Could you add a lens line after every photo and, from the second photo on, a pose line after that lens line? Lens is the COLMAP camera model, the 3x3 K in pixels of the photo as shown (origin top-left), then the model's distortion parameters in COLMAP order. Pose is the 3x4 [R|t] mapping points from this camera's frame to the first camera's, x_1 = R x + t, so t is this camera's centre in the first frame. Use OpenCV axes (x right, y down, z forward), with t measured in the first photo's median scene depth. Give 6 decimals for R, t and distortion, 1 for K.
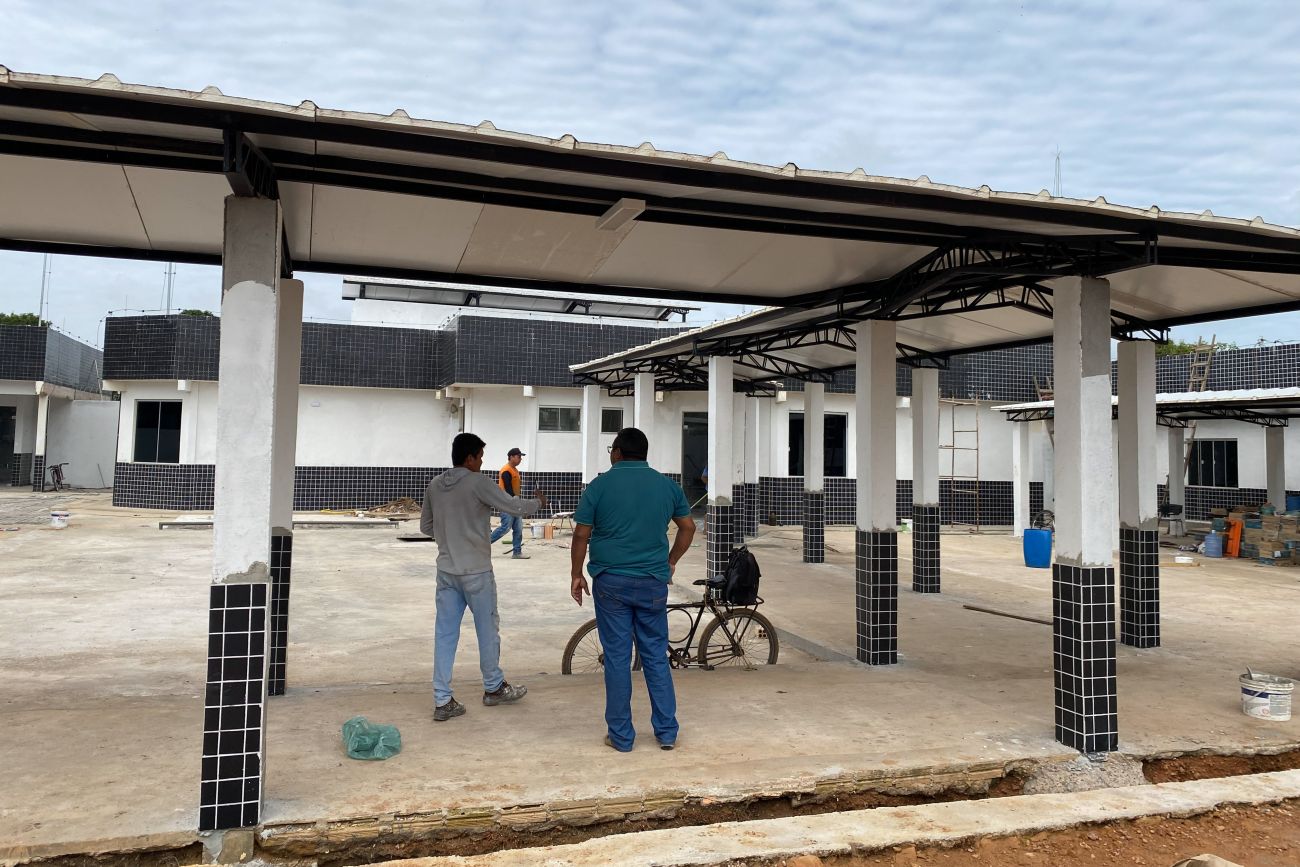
lens RADIAL K [[999.6, 0, 635.7], [0, 999.6, 387.3], [0, 0, 1]] dist [0.013712, -0.011550]
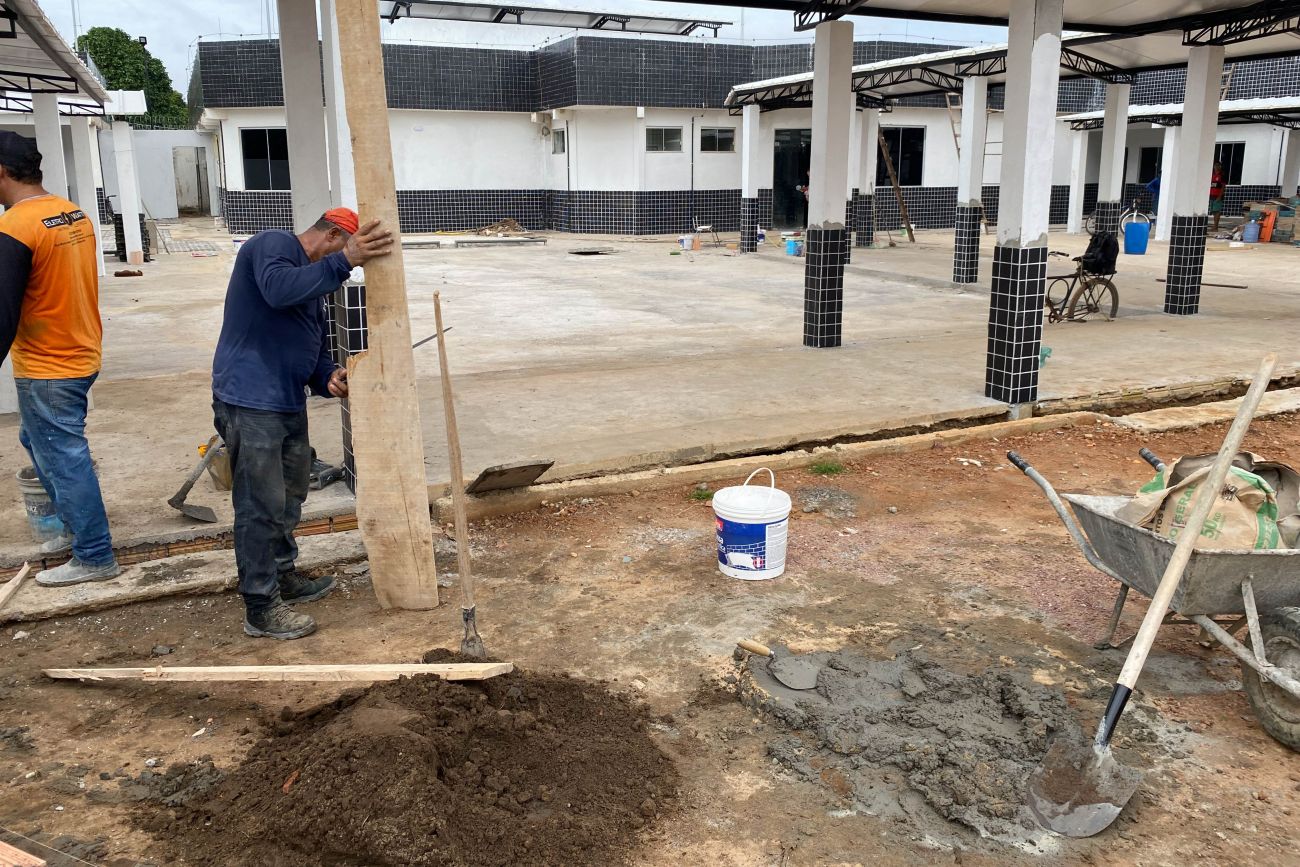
lens RADIAL K [[999.6, 0, 640.5], [0, 999.6, 372.3], [0, 0, 1]] dist [0.013712, -0.011550]
pose [[0.992719, -0.049006, 0.110035, -0.352620], [0.018900, 0.965556, 0.259507, -0.006798], [-0.118962, -0.255538, 0.959452, -0.125722]]
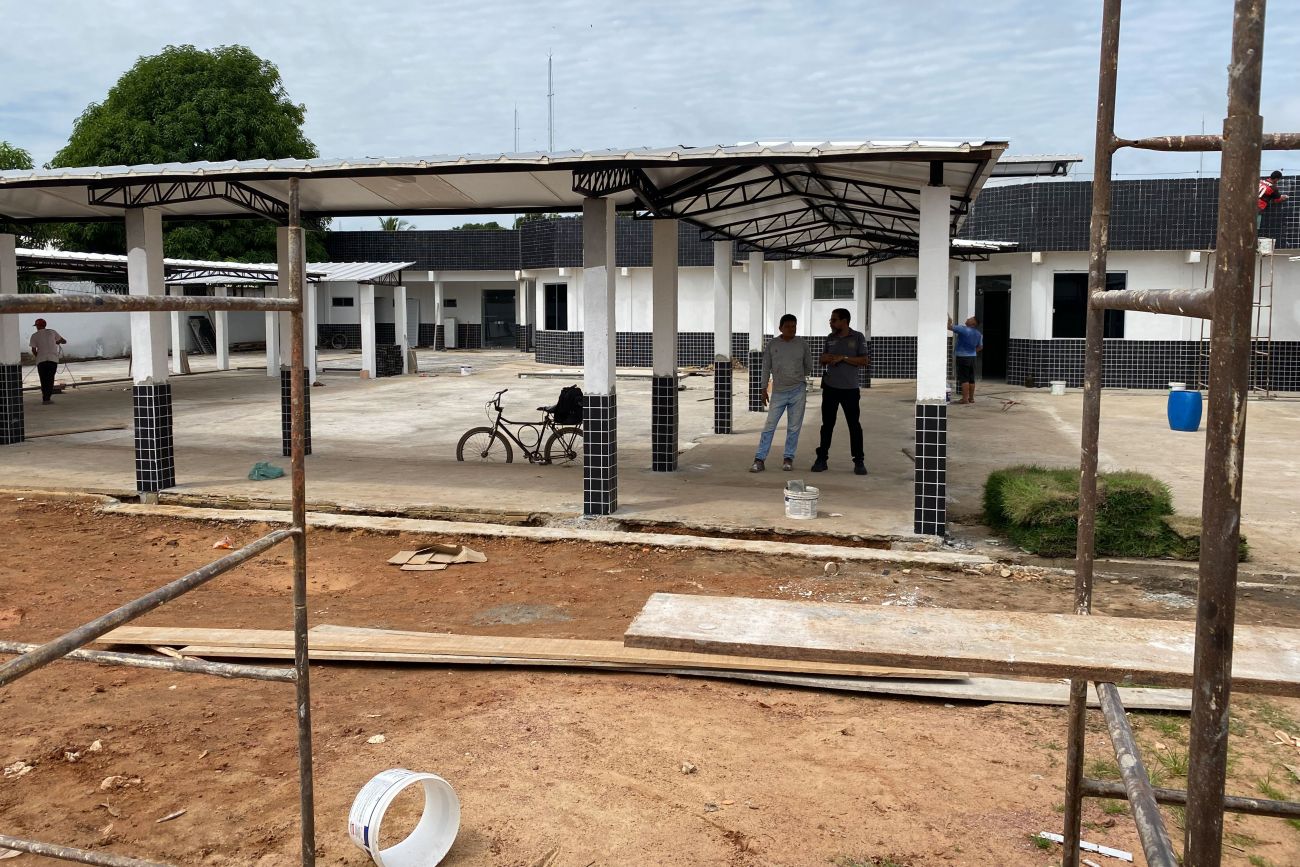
lens RADIAL K [[999.6, 0, 646.9], [0, 999.6, 386.2], [0, 0, 1]] dist [0.013712, -0.011550]
pose [[0.841661, 0.019567, -0.539651, 0.532245], [0.052409, 0.991666, 0.117696, -0.001423], [0.537457, -0.127343, 0.833621, -0.076666]]
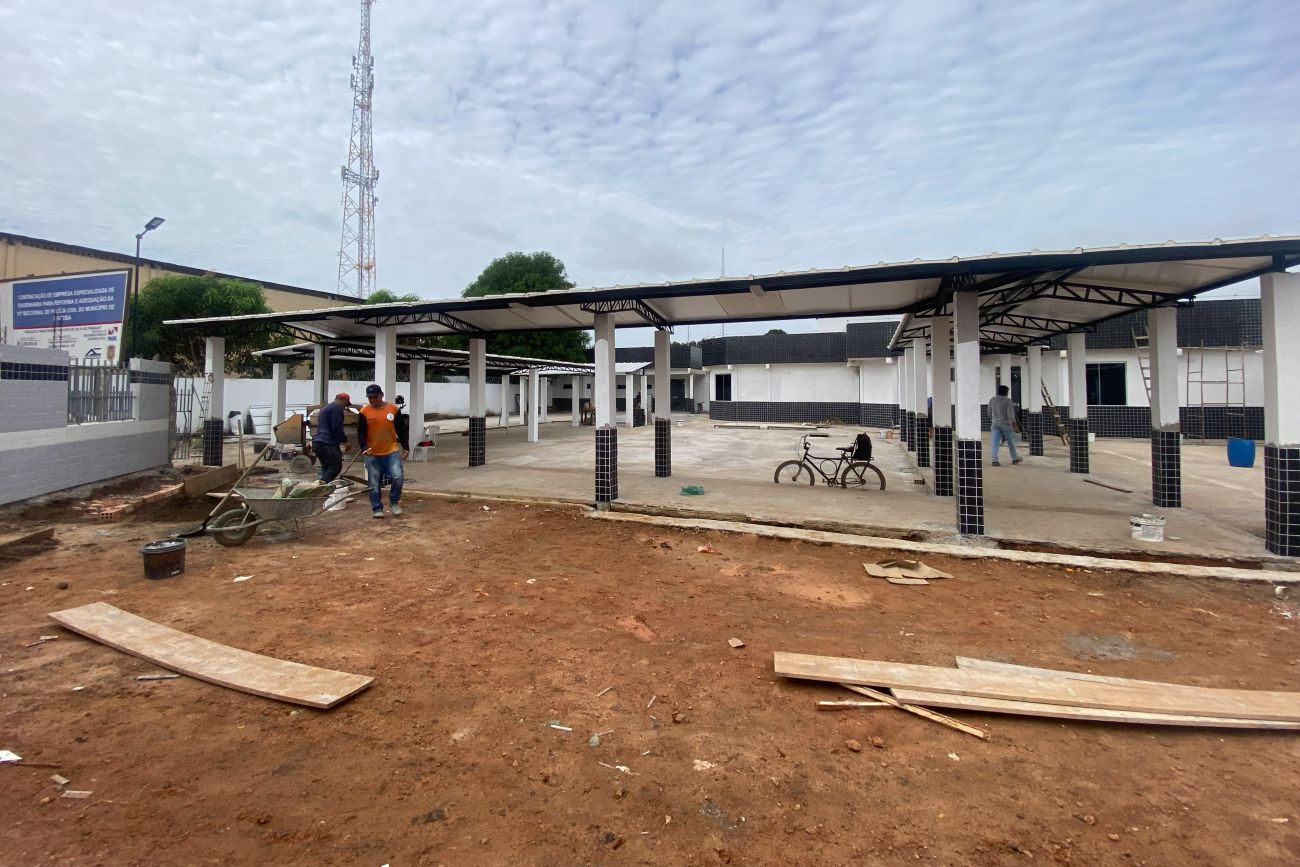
lens RADIAL K [[527.3, 0, 648.3], [0, 527.3, 386.4], [0, 0, 1]] dist [0.017182, -0.018074]
pose [[0.770720, -0.030235, -0.636457, 0.256140], [0.057334, 0.998112, 0.022014, 0.006859], [0.634590, -0.053457, 0.770998, -0.073701]]
